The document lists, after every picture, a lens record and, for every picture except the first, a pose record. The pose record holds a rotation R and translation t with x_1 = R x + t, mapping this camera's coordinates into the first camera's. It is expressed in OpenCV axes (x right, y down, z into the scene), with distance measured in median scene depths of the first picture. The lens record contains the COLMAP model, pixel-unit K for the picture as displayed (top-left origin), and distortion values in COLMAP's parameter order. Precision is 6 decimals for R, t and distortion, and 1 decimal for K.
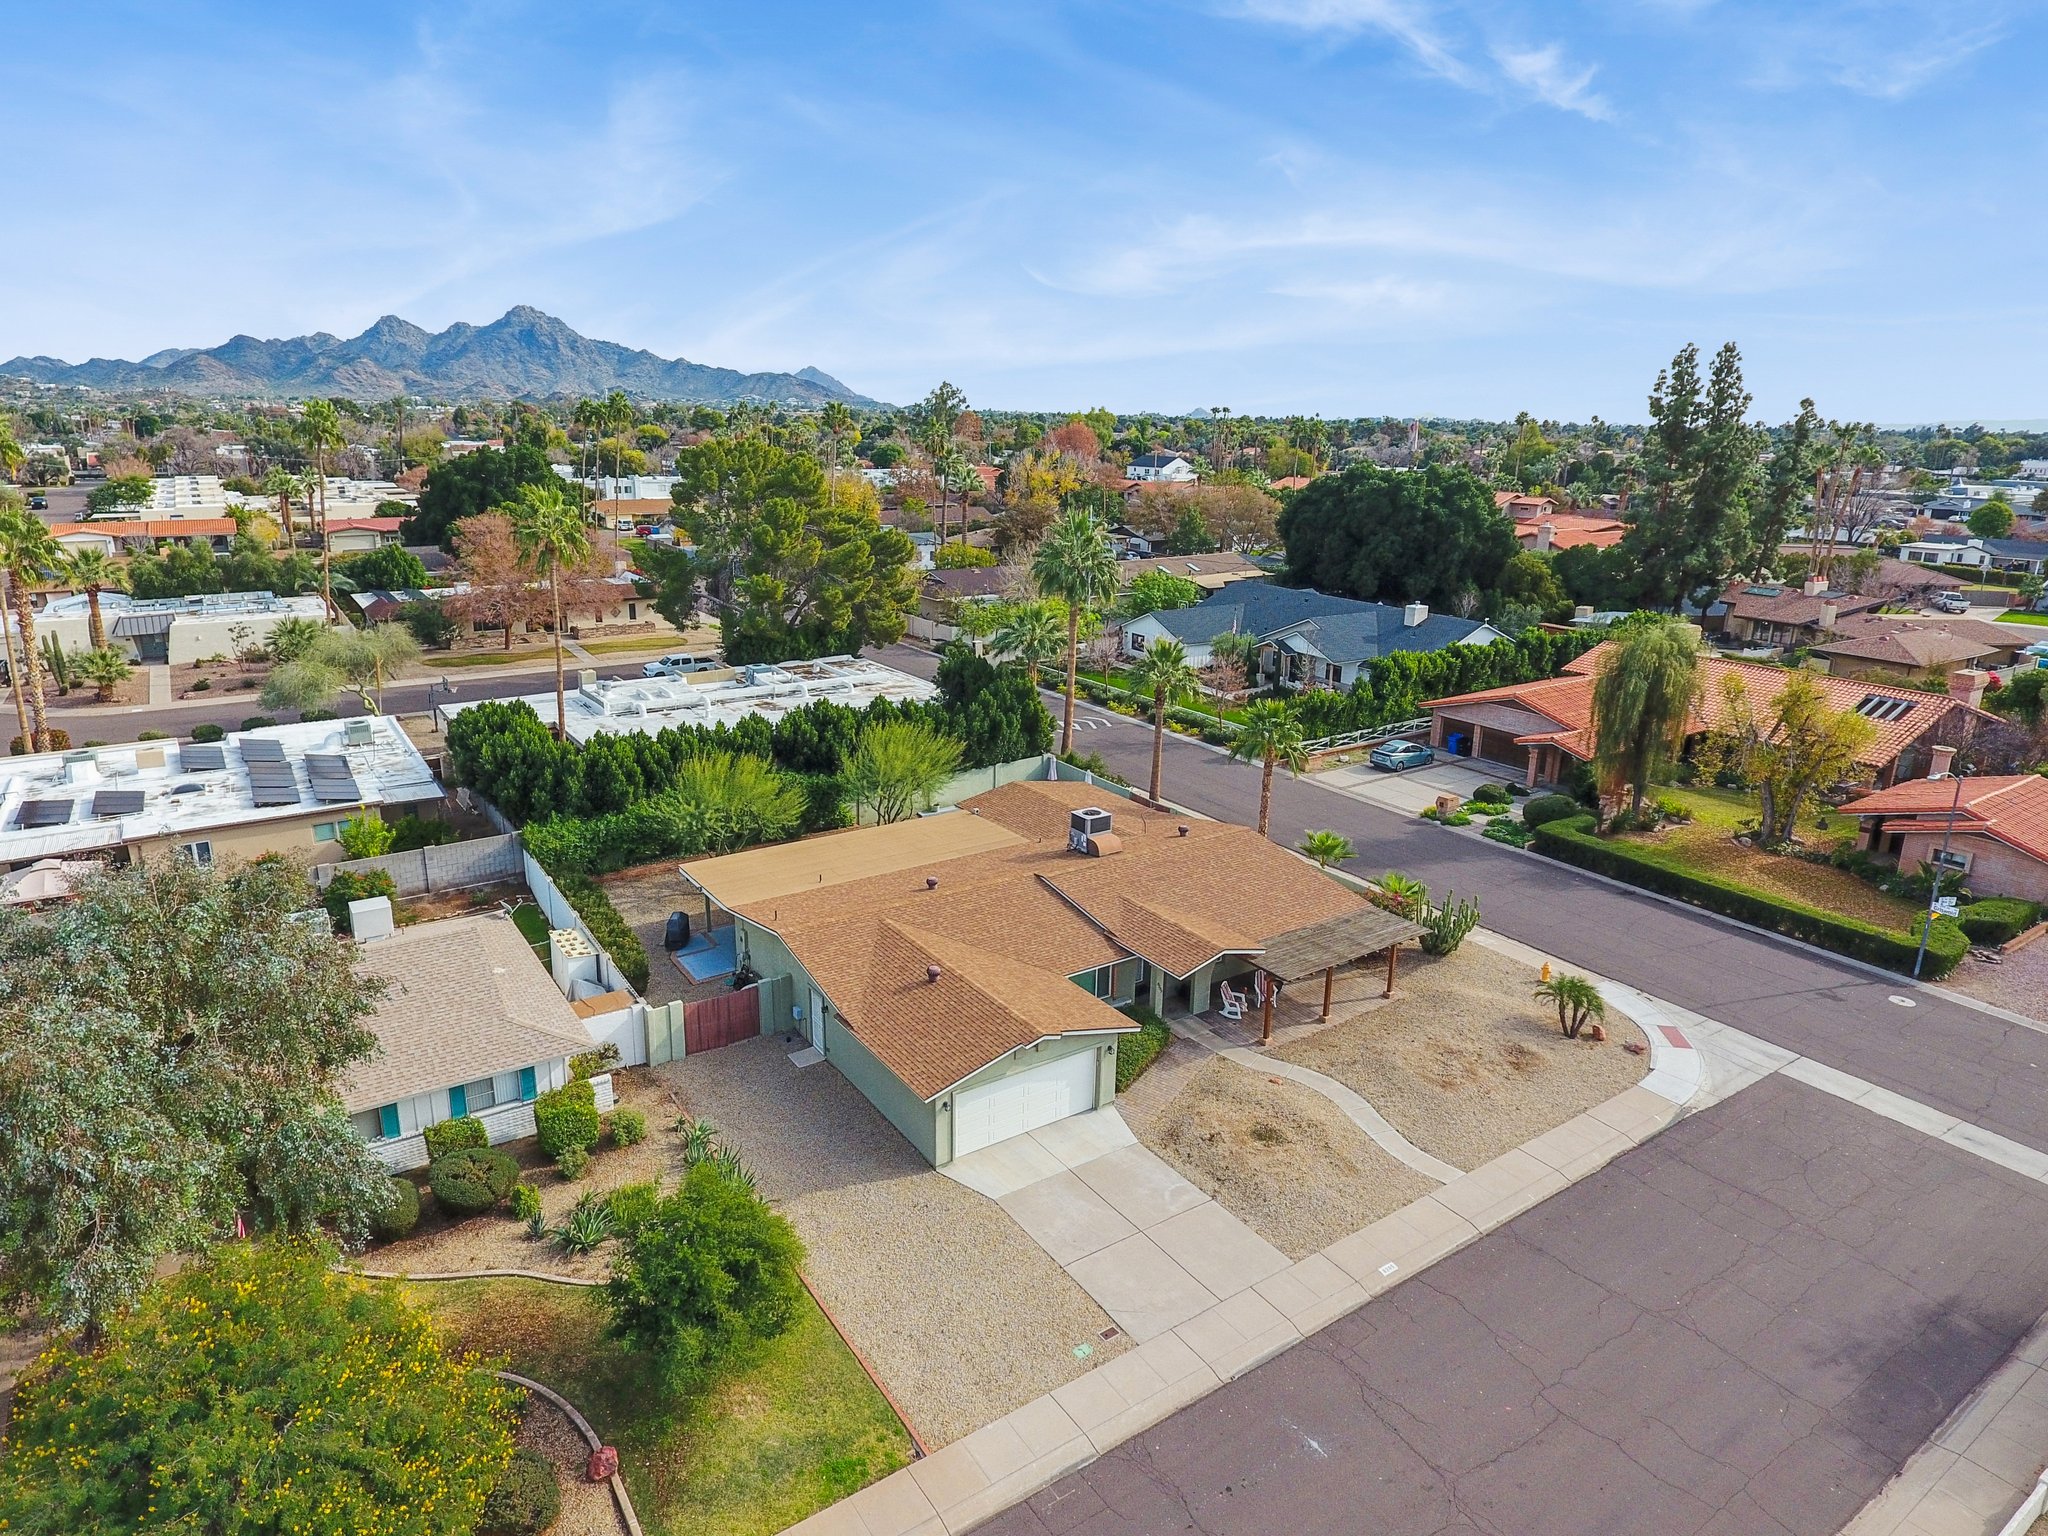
lens RADIAL K [[1188.1, 0, 1011.4], [0, 1188.1, 765.0], [0, 0, 1]] dist [-0.001397, -0.001618]
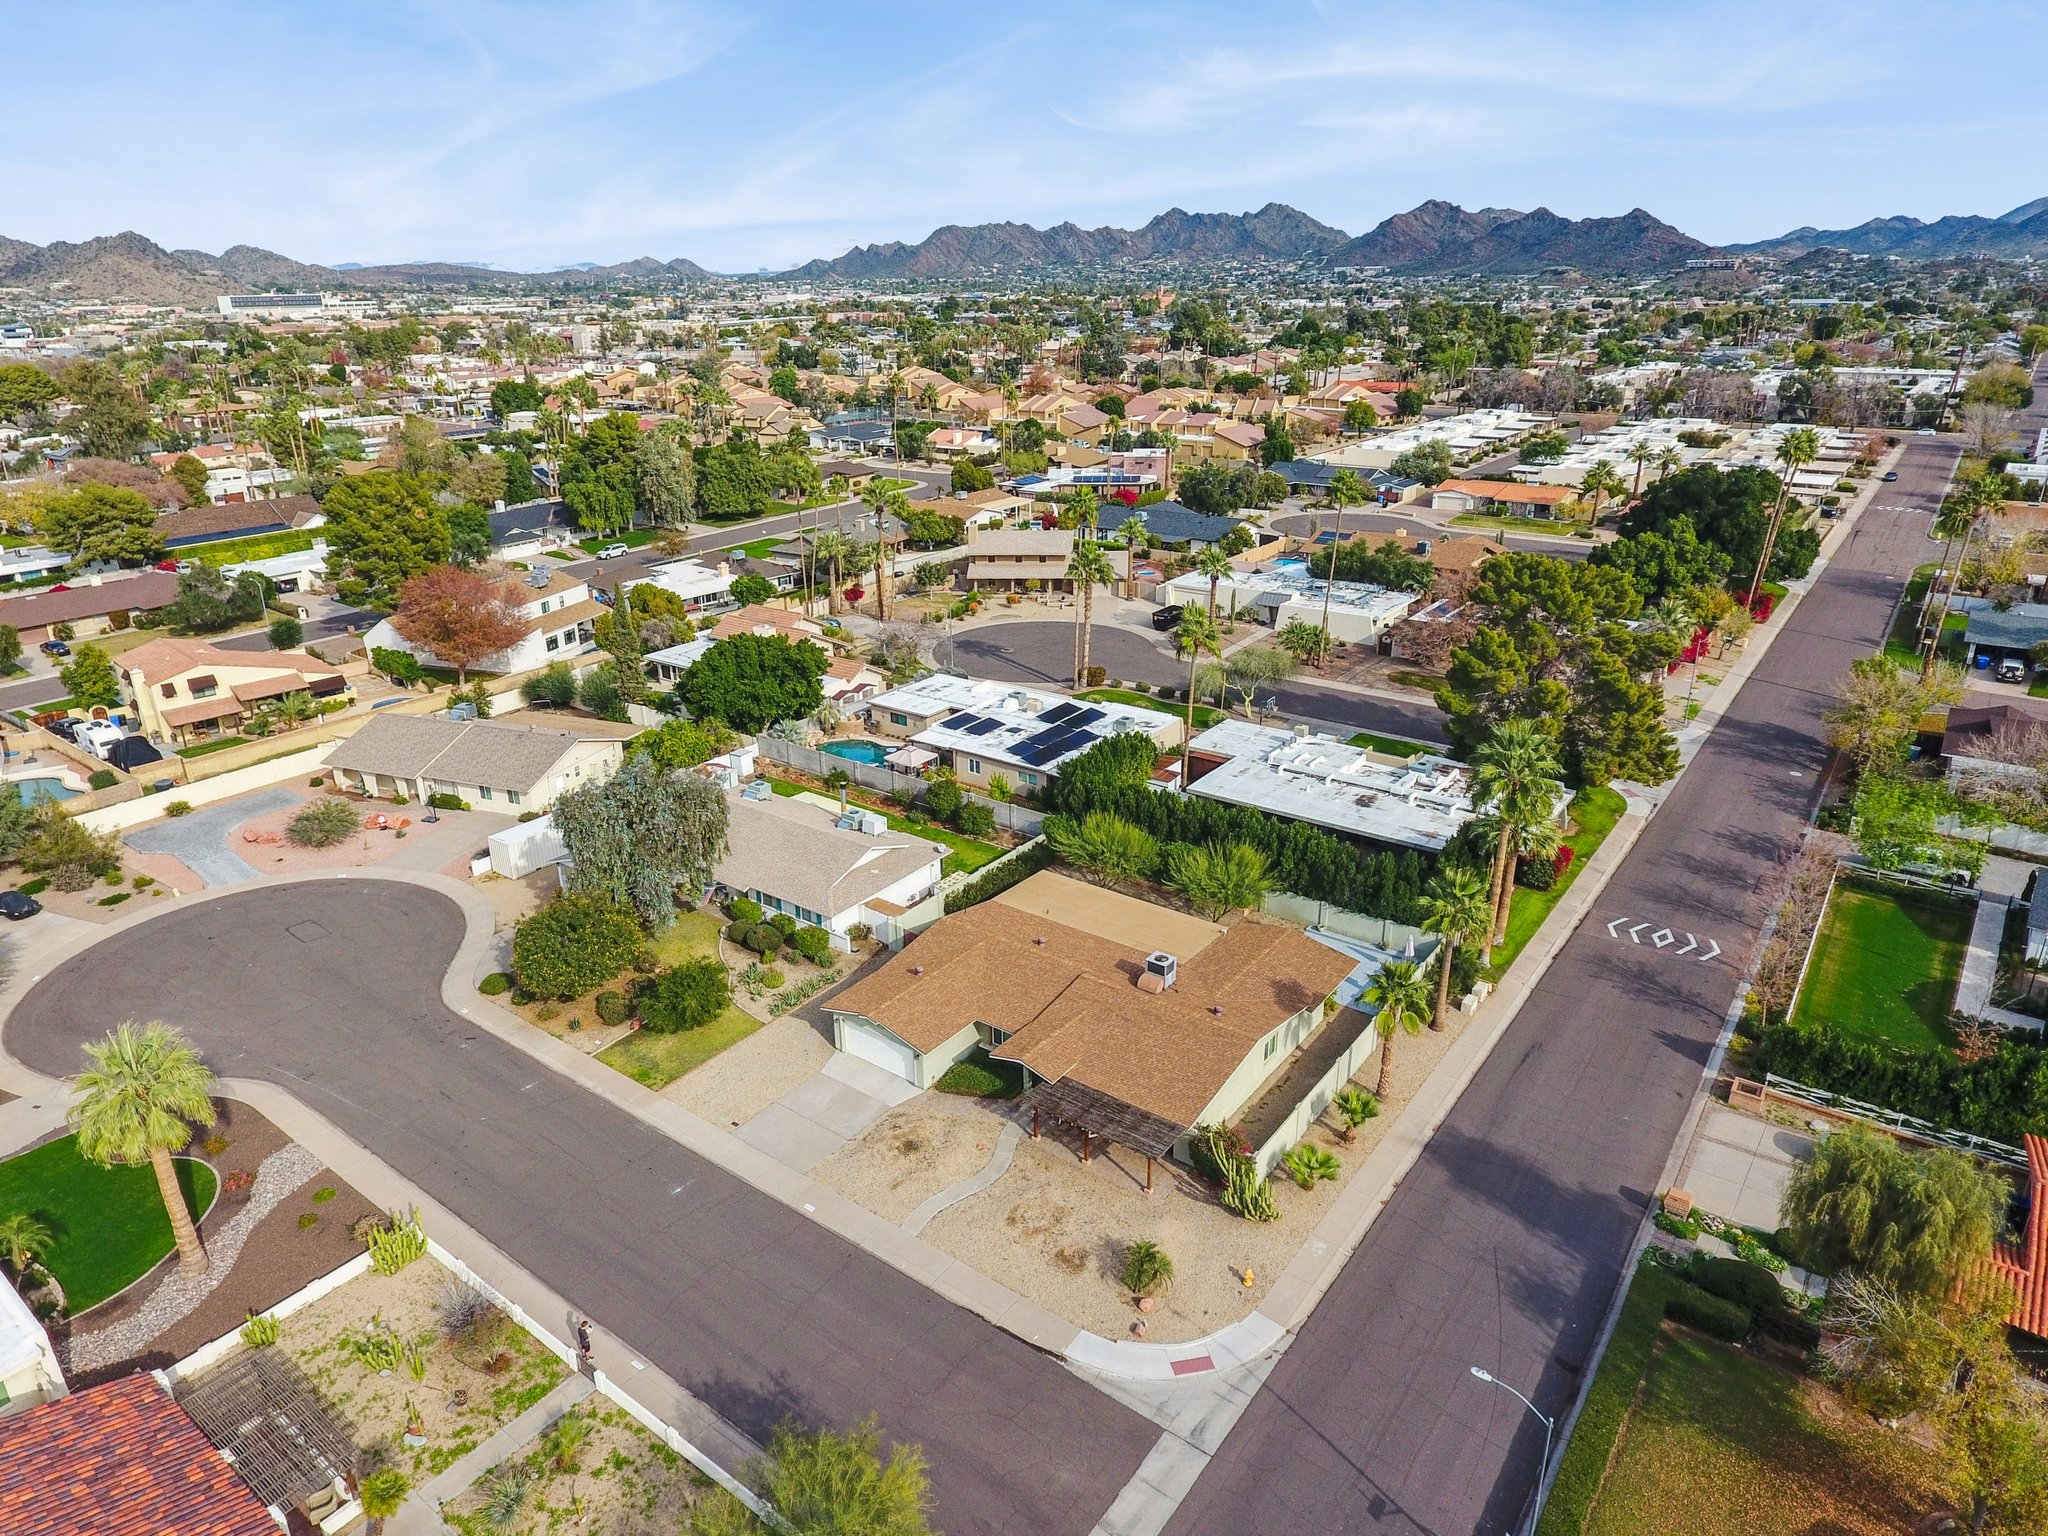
lens RADIAL K [[1238.3, 0, 1024.8], [0, 1238.3, 790.2], [0, 0, 1]] dist [-0.001491, -0.003540]
pose [[0.339710, 0.342457, -0.875968, 1.120136], [-0.249195, 0.930843, 0.267270, -0.448281], [0.906917, 0.127493, 0.401555, 0.284083]]
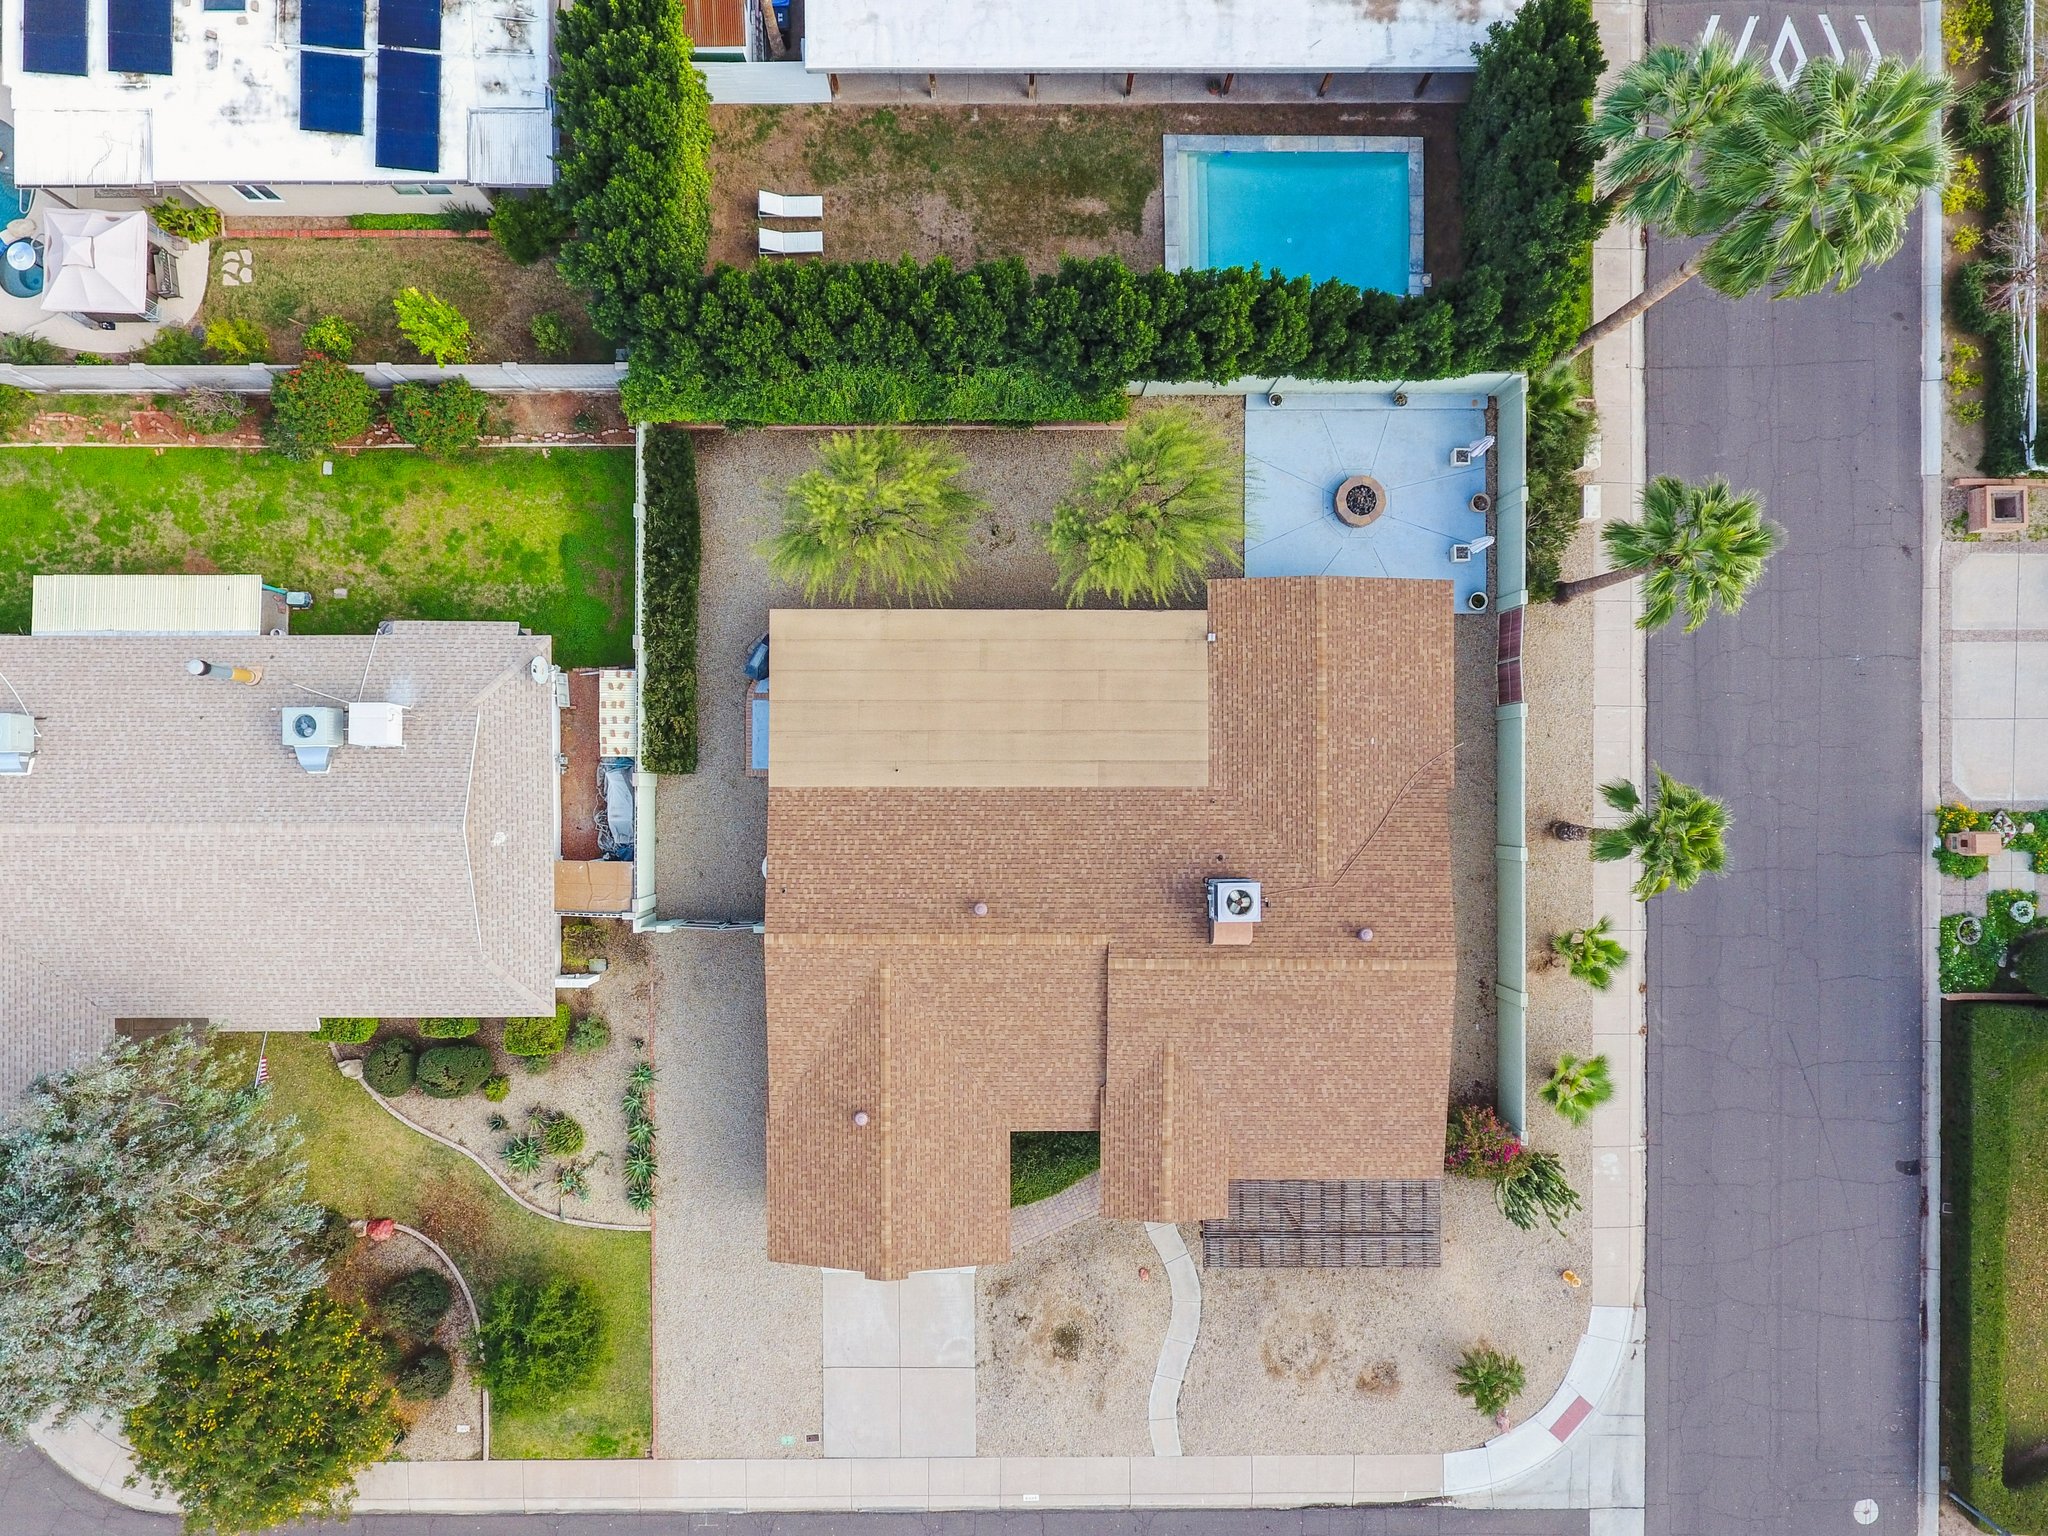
lens RADIAL K [[1192.6, 0, 1014.5], [0, 1192.6, 776.0], [0, 0, 1]] dist [-0.002131, -0.000951]
pose [[0.832694, 0.553671, -0.008282, -0.081424], [-0.154221, 0.246254, 0.956857, -0.636280], [0.531823, -0.795492, 0.290442, 0.757872]]
